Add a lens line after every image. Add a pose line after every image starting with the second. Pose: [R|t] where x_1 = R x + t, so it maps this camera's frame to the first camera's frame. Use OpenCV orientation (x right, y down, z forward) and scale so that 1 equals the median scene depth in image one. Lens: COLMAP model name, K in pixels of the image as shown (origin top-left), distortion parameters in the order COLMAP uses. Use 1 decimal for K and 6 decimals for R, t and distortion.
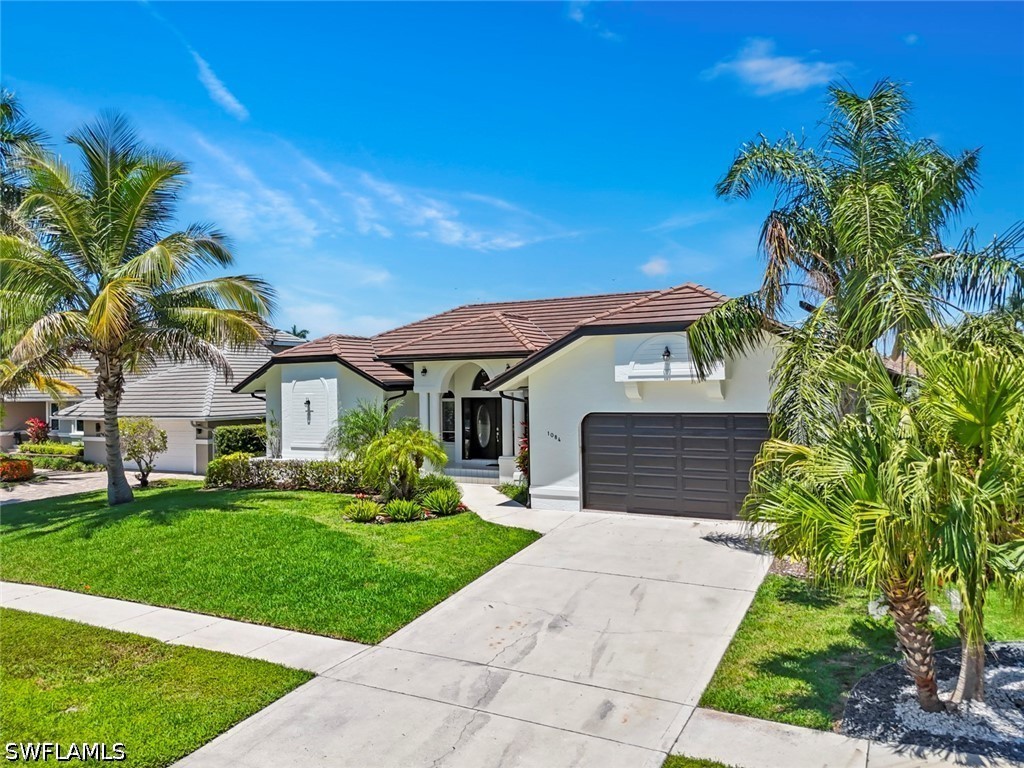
lens RADIAL K [[739.2, 0, 512.0], [0, 739.2, 384.0], [0, 0, 1]] dist [0.035876, 0.000599]
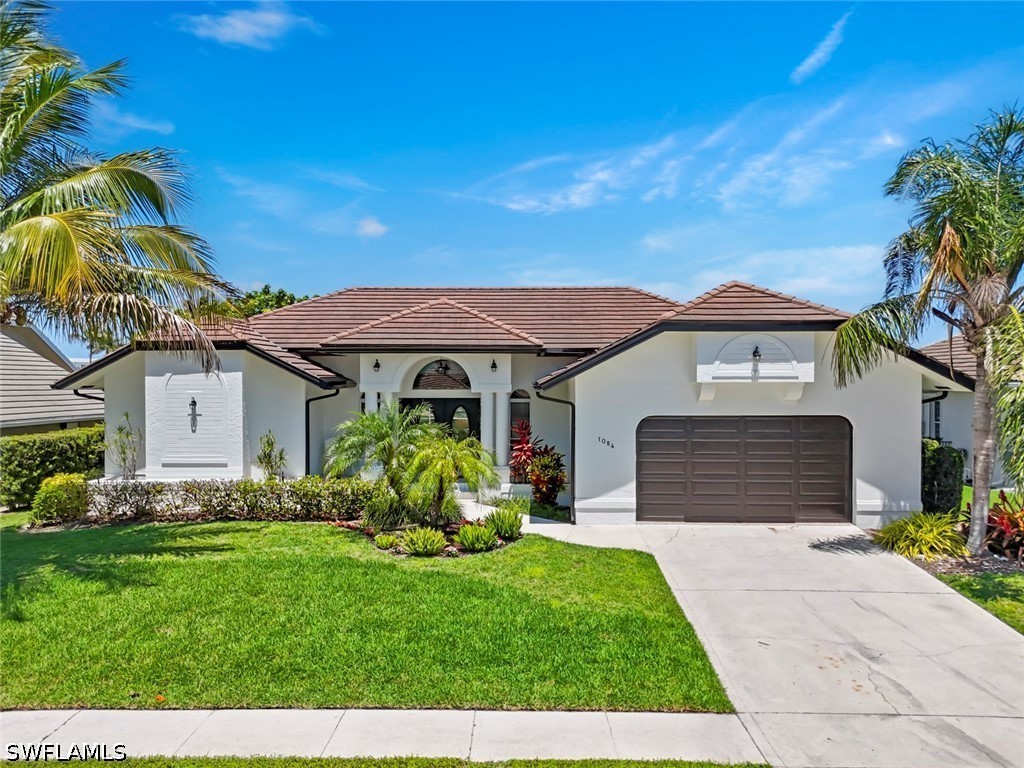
lens RADIAL K [[763.7, 0, 517.8], [0, 763.7, 373.6], [0, 0, 1]] dist [0.022927, -0.004480]
pose [[0.896829, 0.019761, 0.441936, -0.465341], [-0.013766, 0.999765, -0.016769, 0.005132], [-0.442163, 0.008955, 0.896890, 0.225421]]
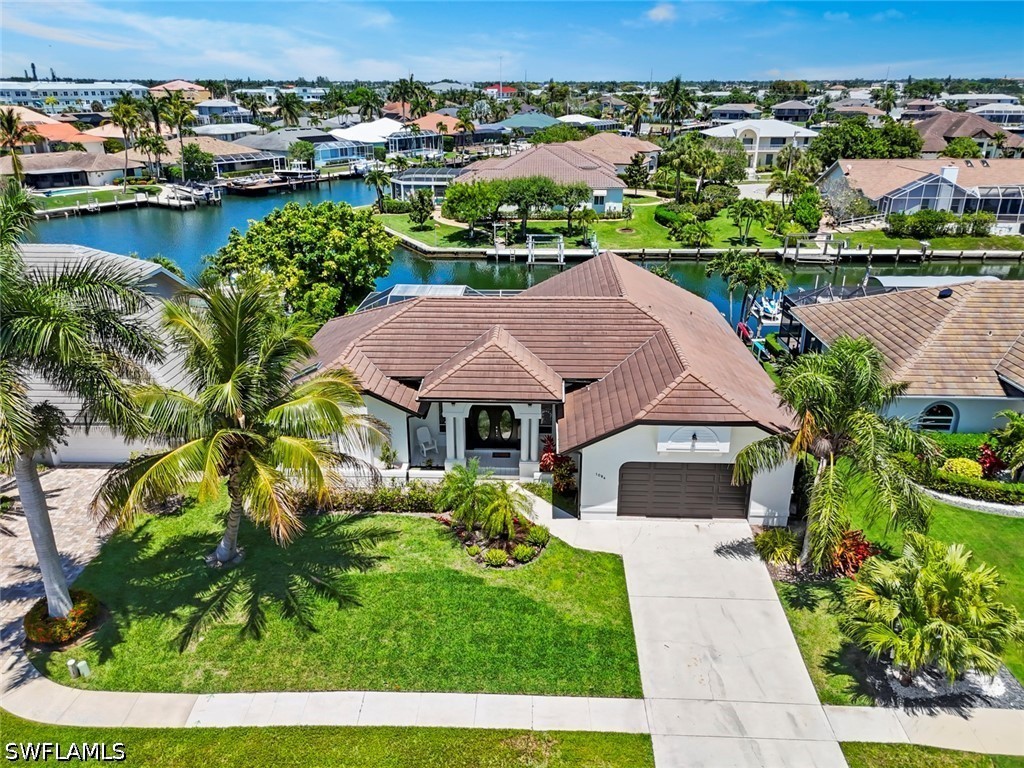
lens RADIAL K [[739.2, 0, 512.0], [0, 739.2, 384.0], [0, 0, 1]] dist [0.035876, 0.000599]
pose [[0.908177, -0.140566, 0.394279, -0.676211], [-0.004805, 0.938367, 0.345608, -0.626090], [-0.418559, -0.315767, 0.851527, -0.119375]]
